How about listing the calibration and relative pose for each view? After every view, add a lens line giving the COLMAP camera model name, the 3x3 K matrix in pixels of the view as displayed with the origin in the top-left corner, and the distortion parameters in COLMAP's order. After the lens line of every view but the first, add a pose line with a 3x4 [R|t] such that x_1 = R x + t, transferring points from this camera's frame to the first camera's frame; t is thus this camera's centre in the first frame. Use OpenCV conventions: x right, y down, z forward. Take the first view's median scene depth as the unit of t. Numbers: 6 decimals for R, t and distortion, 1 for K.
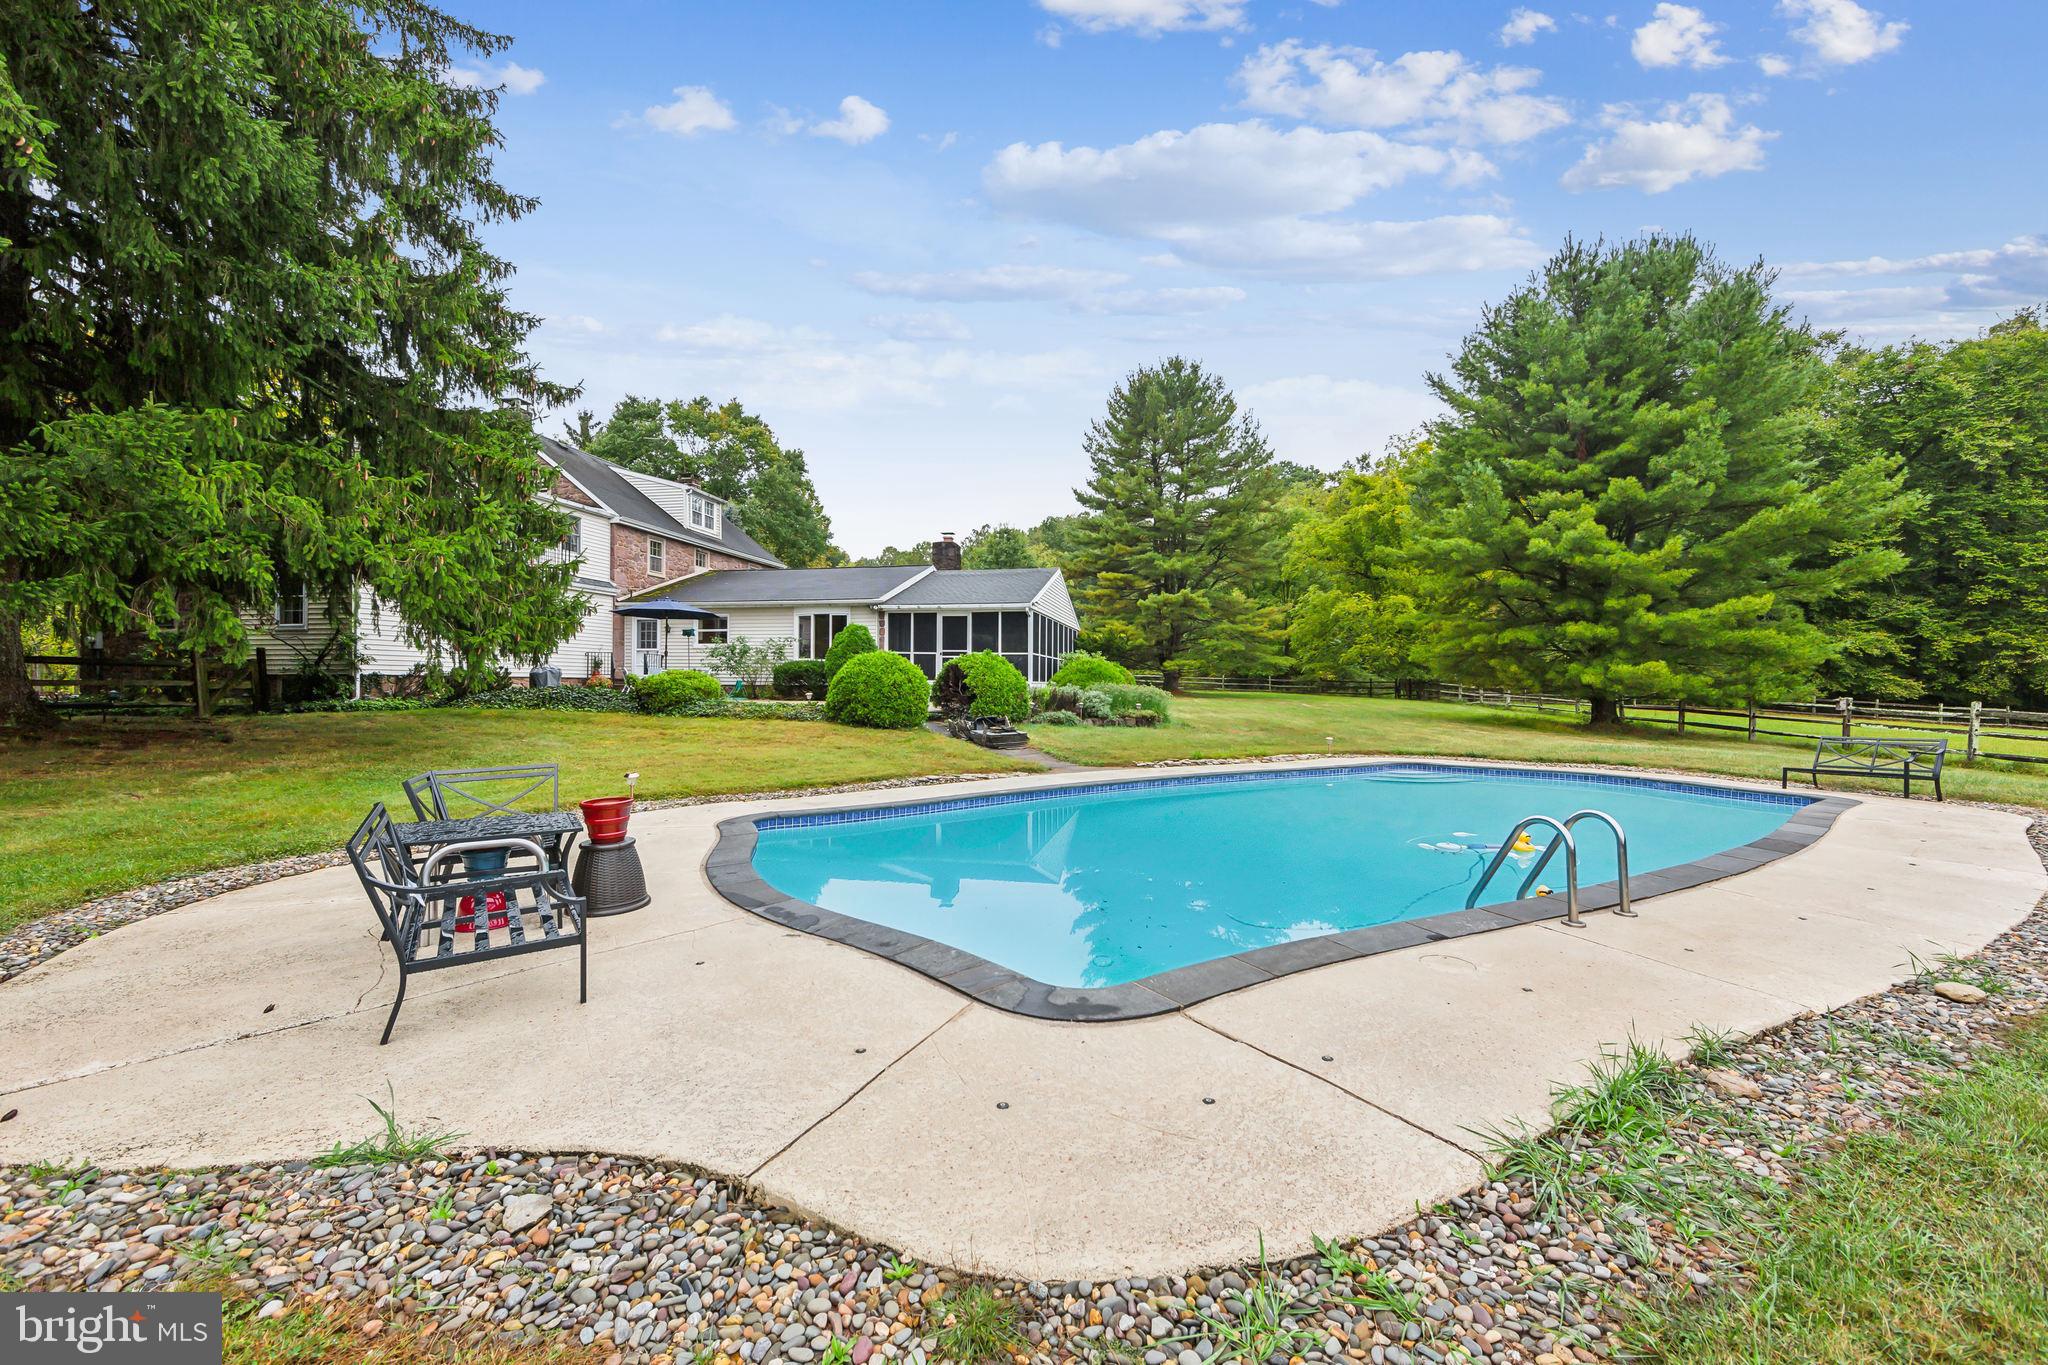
lens RADIAL K [[839.0, 0, 1026.8], [0, 839.0, 678.0], [0, 0, 1]] dist [-0.000600, -0.000244]
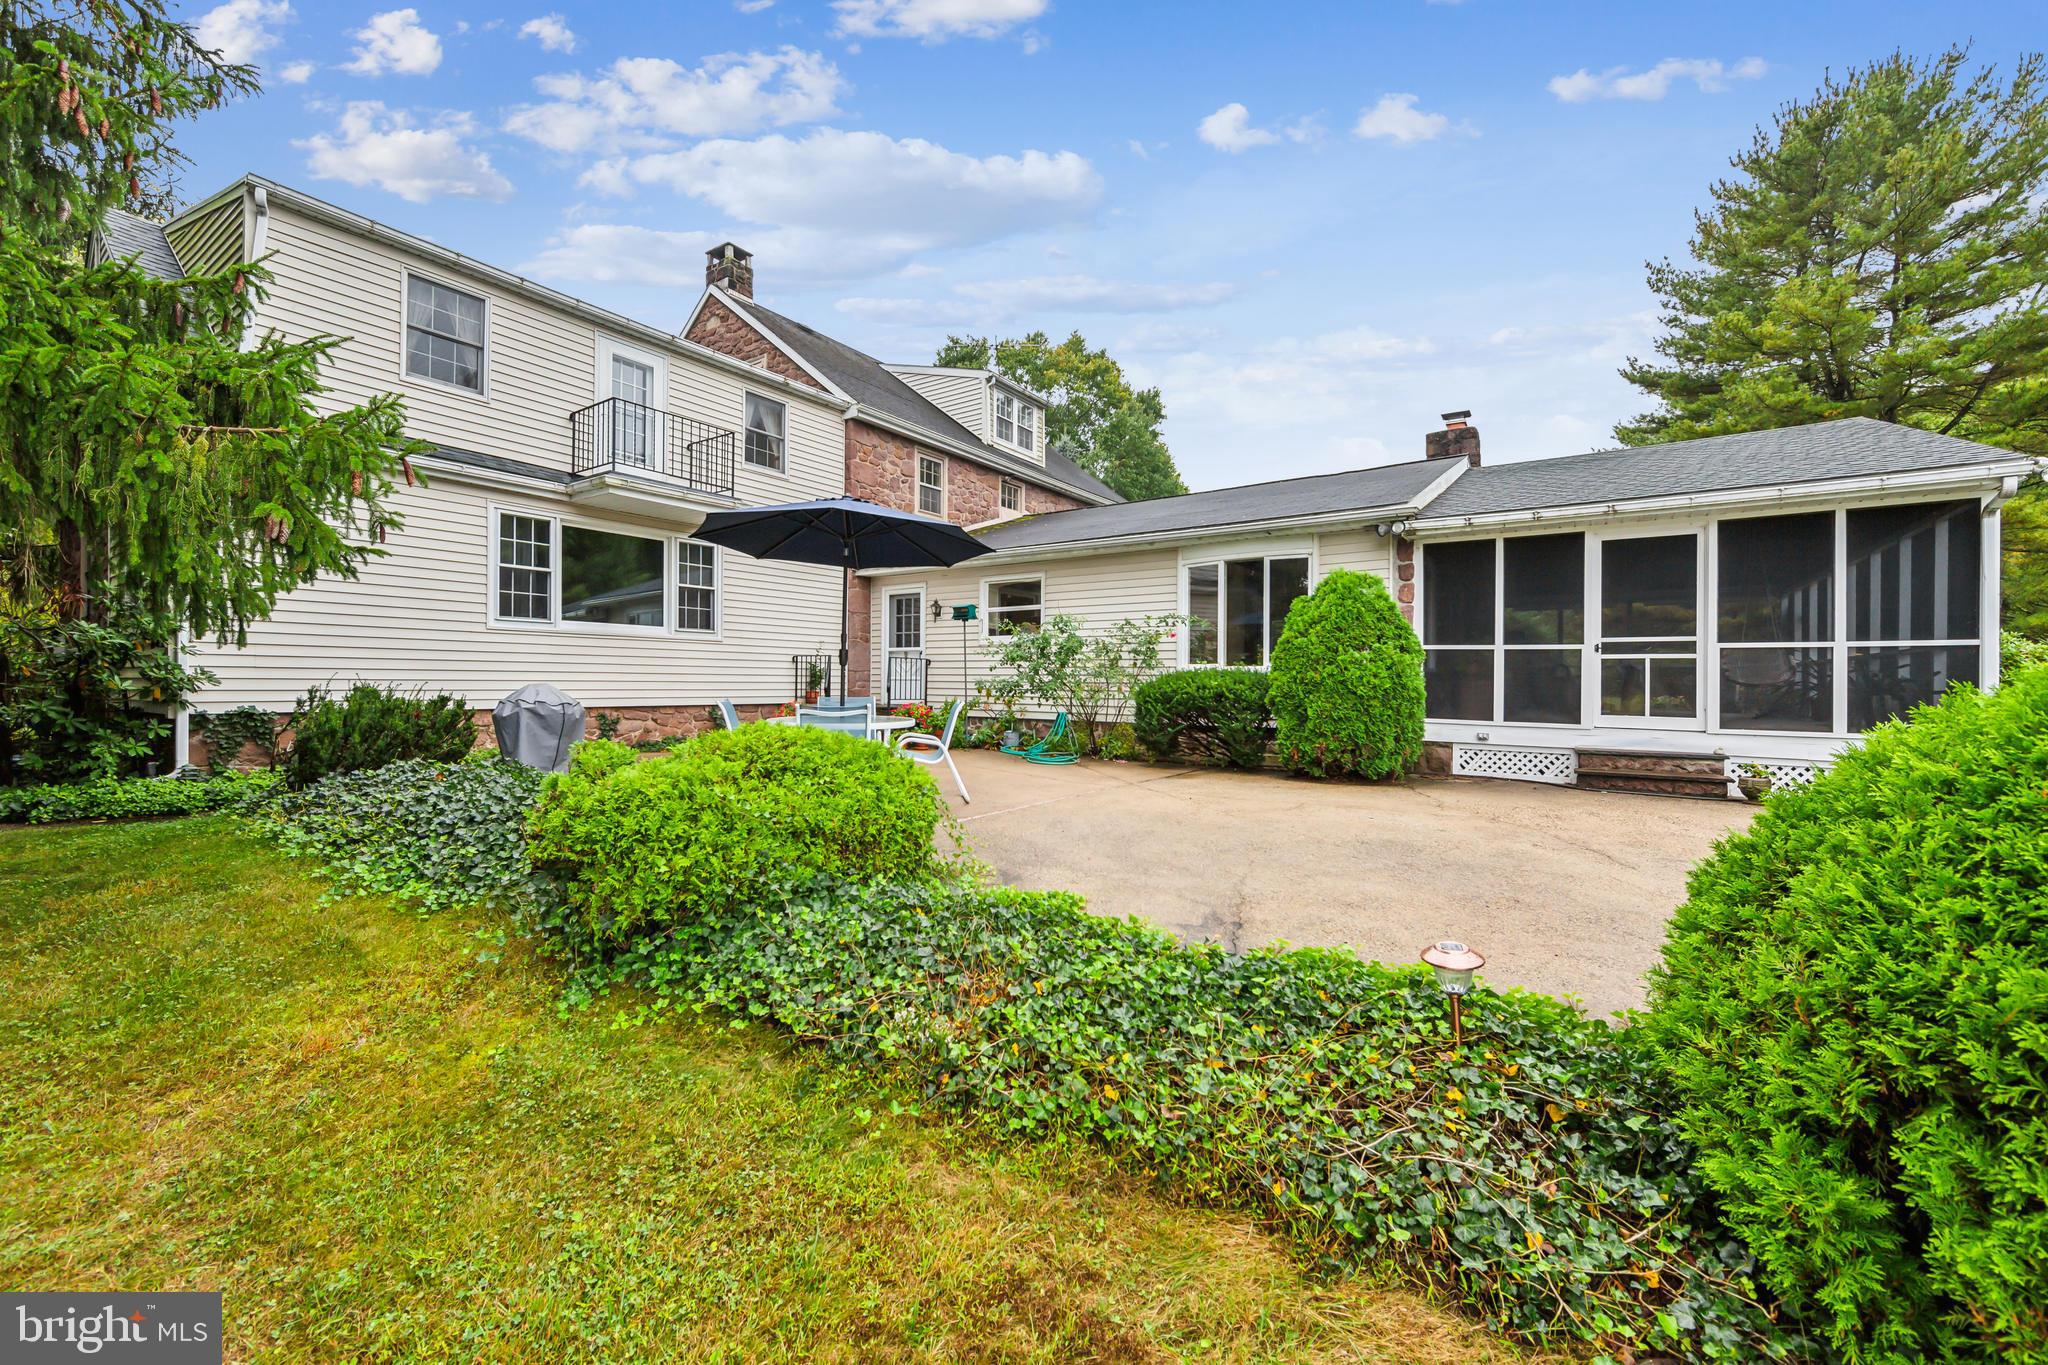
lens RADIAL K [[839.0, 0, 1022.4], [0, 839.0, 687.7], [0, 0, 1]] dist [-0.000600, -0.000244]
pose [[0.917963, 0.004437, -0.396641, -0.173437], [0.000437, 0.999926, 0.012196, -0.016103], [0.396666, -0.011368, 0.917893, 0.548580]]
